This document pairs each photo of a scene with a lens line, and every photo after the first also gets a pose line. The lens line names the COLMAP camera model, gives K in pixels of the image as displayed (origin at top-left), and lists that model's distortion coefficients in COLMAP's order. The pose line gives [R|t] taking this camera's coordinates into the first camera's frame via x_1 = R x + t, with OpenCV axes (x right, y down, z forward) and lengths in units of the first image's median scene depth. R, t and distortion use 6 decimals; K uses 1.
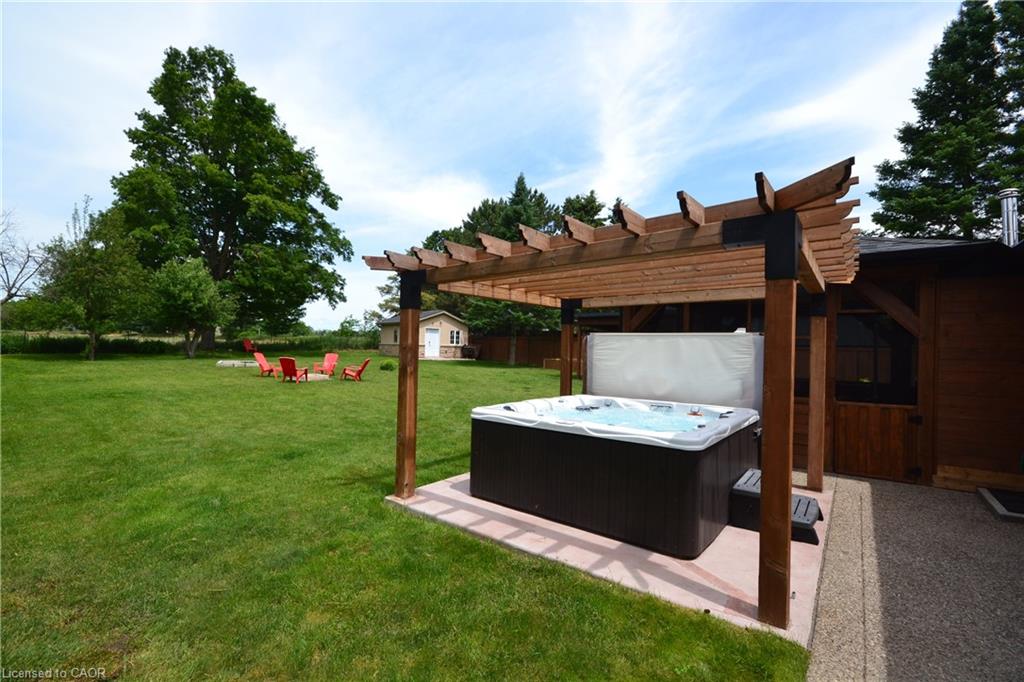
lens RADIAL K [[452.8, 0, 508.8], [0, 452.8, 345.9], [0, 0, 1]] dist [-0.000784, -0.009862]
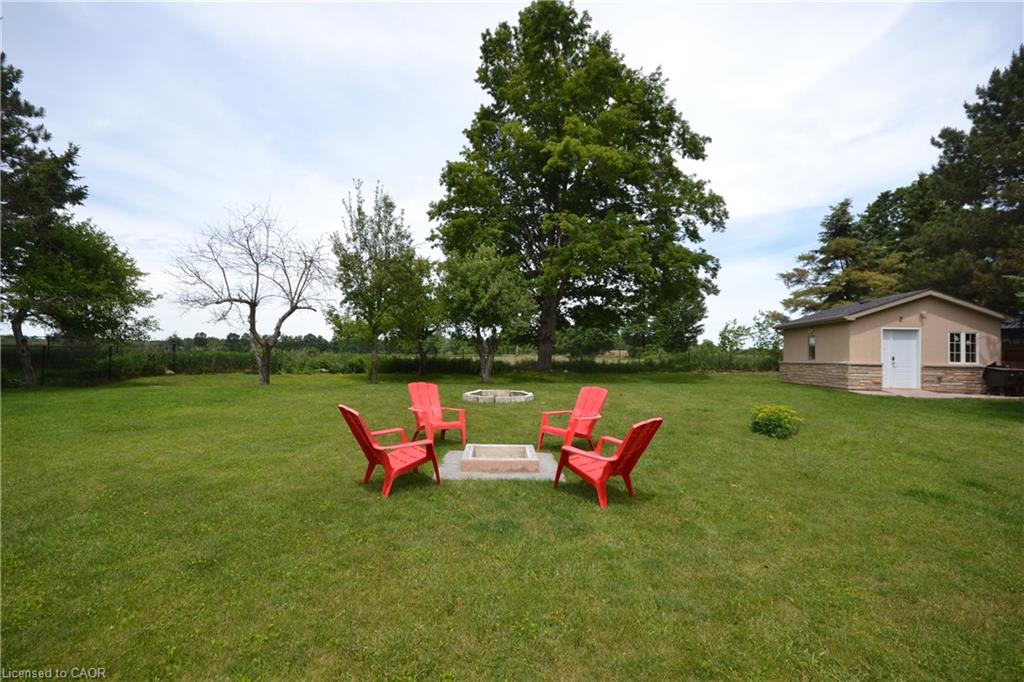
lens RADIAL K [[452.8, 0, 508.8], [0, 452.8, 345.9], [0, 0, 1]] dist [-0.000784, -0.009862]
pose [[0.659349, -0.030910, -0.751202, -0.081292], [-0.002908, 0.999042, -0.043660, 0.000612], [0.751832, 0.030972, 0.658627, 0.362401]]
